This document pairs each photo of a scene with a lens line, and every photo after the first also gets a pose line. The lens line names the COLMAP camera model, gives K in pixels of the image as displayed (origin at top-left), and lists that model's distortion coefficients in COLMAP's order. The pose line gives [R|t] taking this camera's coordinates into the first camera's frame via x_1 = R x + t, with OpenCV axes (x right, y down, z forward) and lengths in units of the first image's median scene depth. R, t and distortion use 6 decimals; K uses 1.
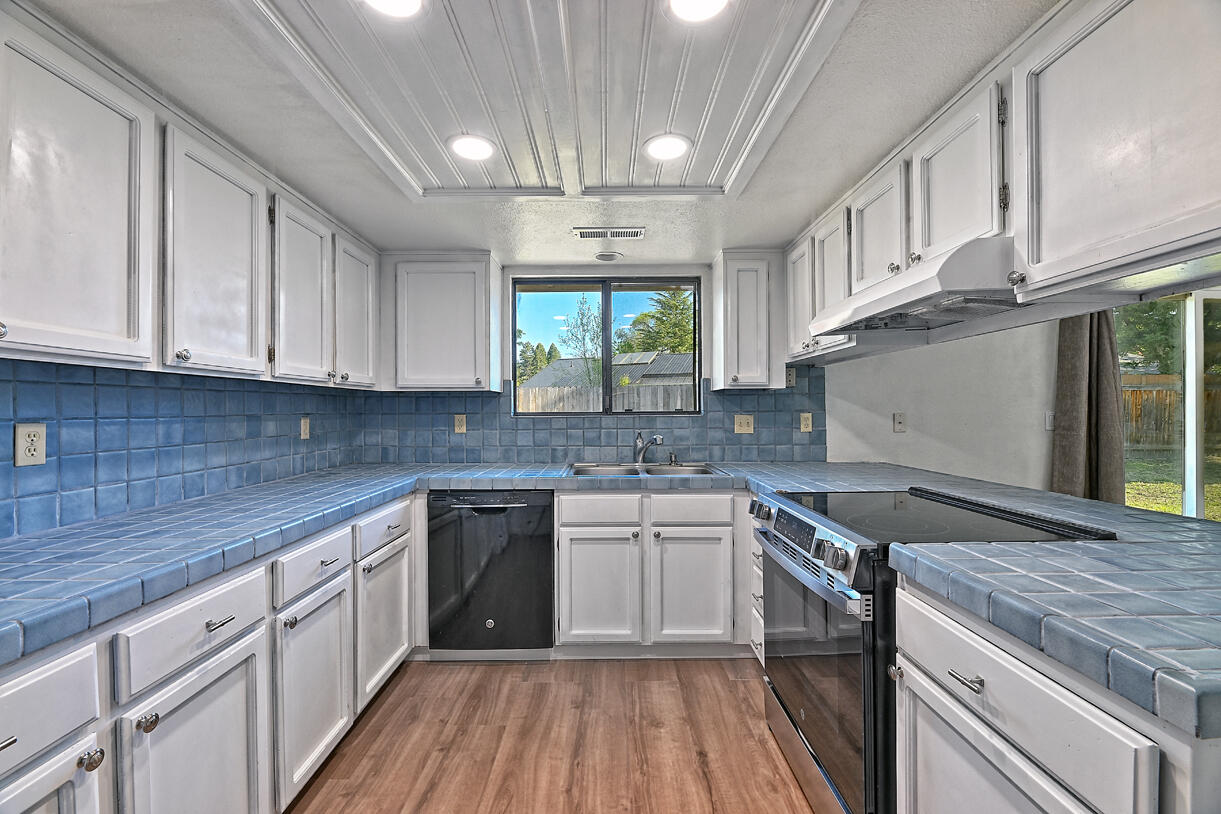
lens RADIAL K [[489.4, 0, 610.5], [0, 489.4, 407.0], [0, 0, 1]] dist [0.000131, -0.000010]
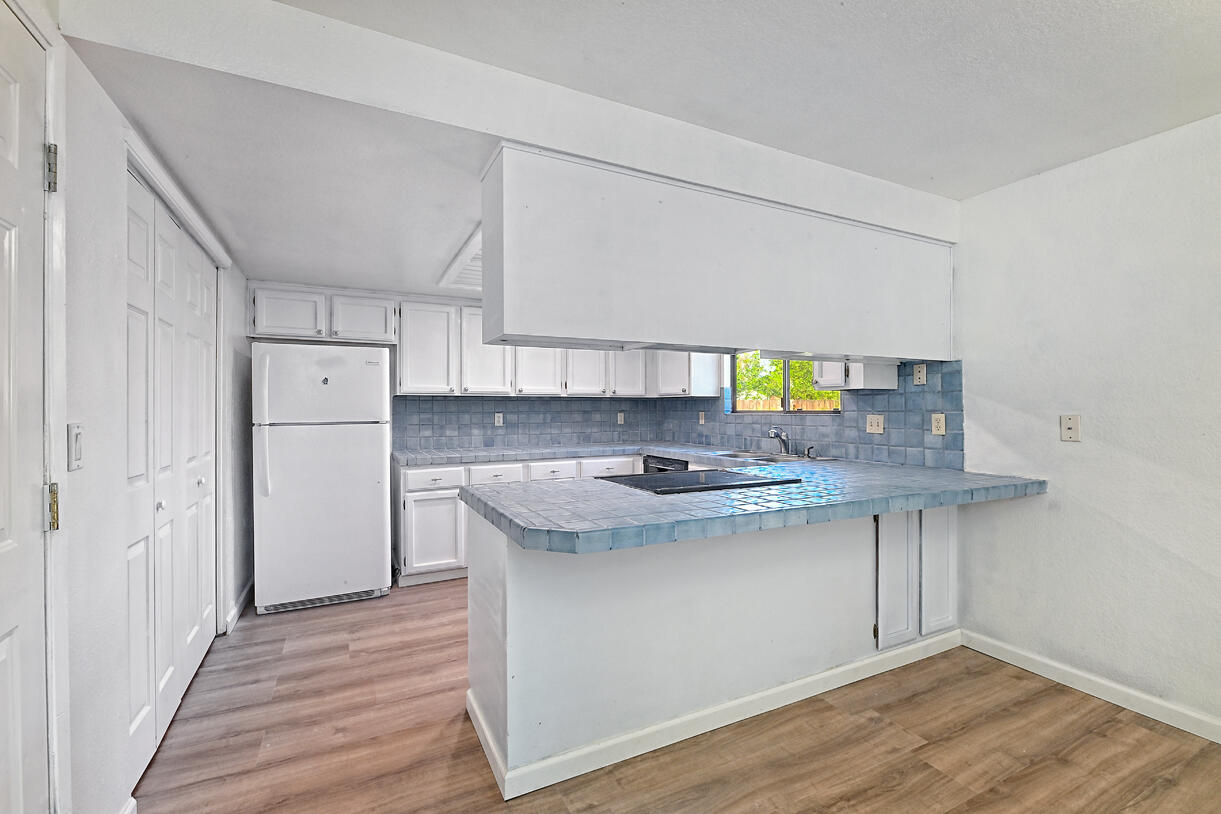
lens RADIAL K [[530.9, 0, 610.5], [0, 530.9, 407.0], [0, 0, 1]] dist [-0.000138, -0.000021]
pose [[0.443963, 0.001078, -0.896045, 1.000832], [0.007428, 0.999960, 0.004883, -0.008553], [0.896015, -0.008824, 0.443937, 0.041961]]
